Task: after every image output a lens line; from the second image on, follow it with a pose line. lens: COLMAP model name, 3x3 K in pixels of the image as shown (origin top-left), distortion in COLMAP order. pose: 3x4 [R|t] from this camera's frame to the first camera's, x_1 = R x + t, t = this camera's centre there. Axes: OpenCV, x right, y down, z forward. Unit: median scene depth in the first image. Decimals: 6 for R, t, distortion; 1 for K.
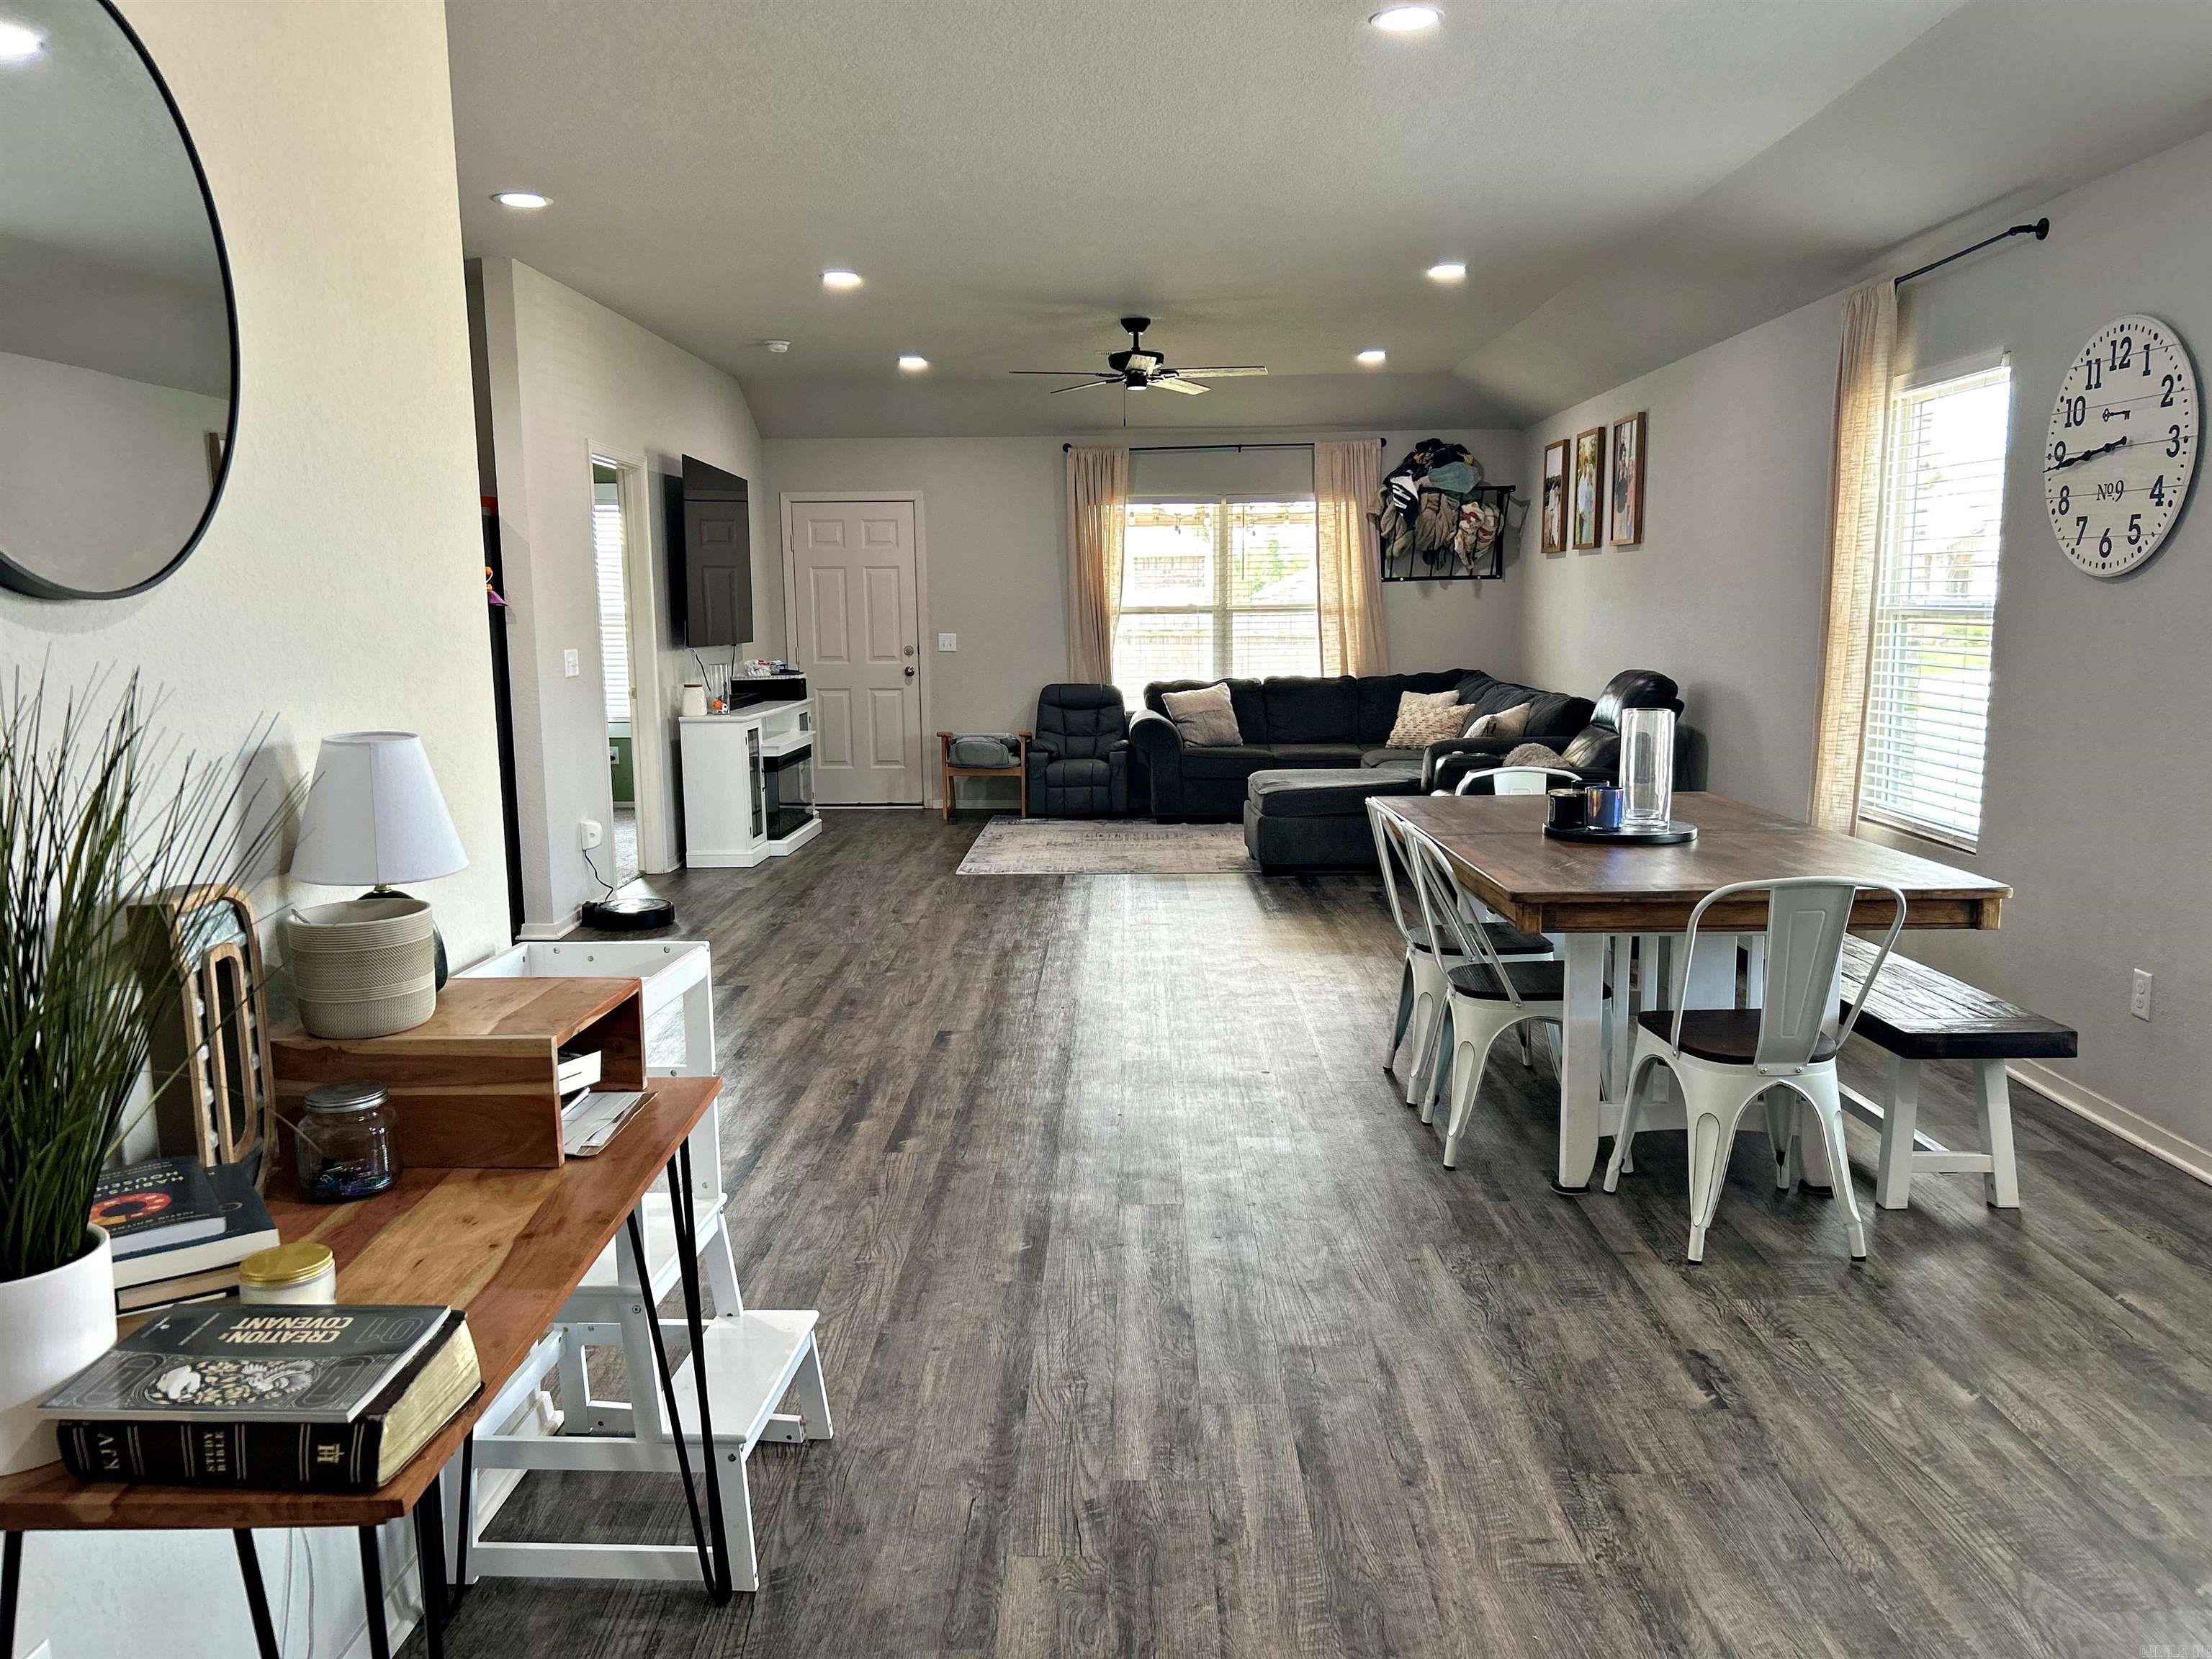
lens RADIAL K [[1656.2, 0, 1101.3], [0, 1656.2, 840.2], [0, 0, 1]] dist [0.064502, -0.074412]
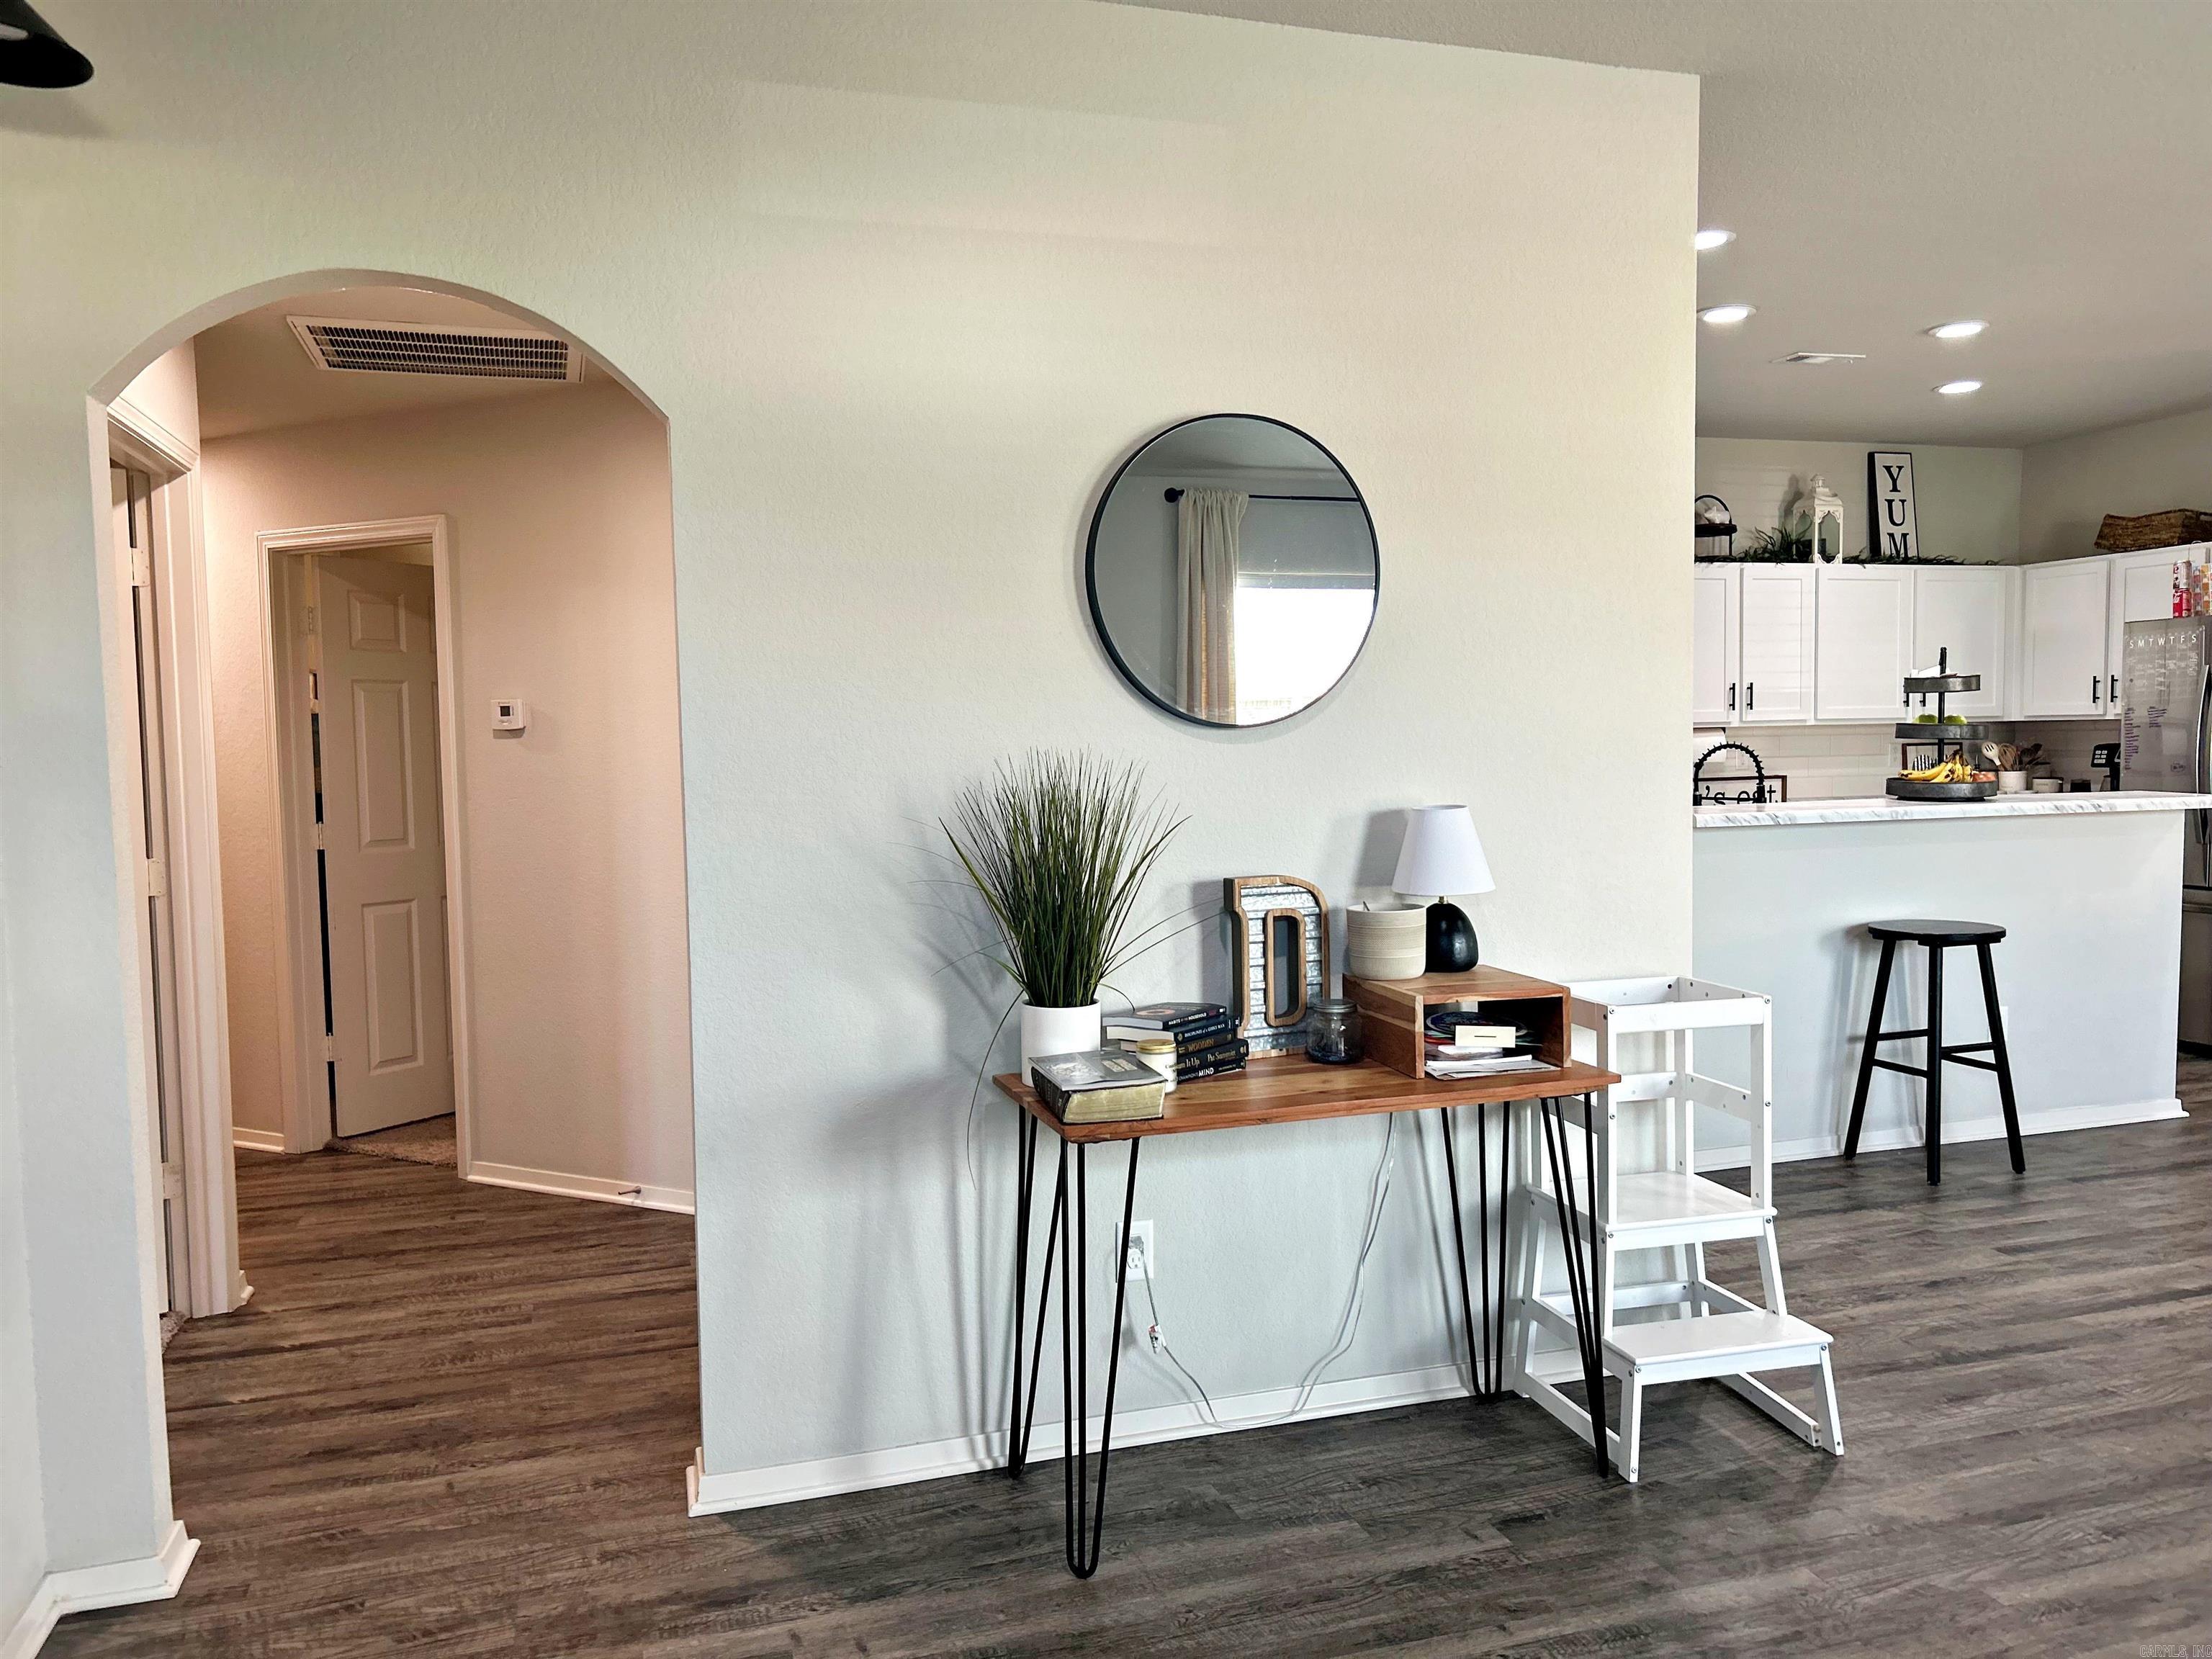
lens RADIAL K [[1656.2, 0, 1120.6], [0, 1656.2, 851.1], [0, 0, 1]] dist [0.064502, -0.074412]
pose [[0.320836, 0.074135, -0.944229, 0.434555], [-0.122110, 0.991849, 0.036382, -0.017411], [0.939230, 0.103628, 0.327274, 0.079259]]
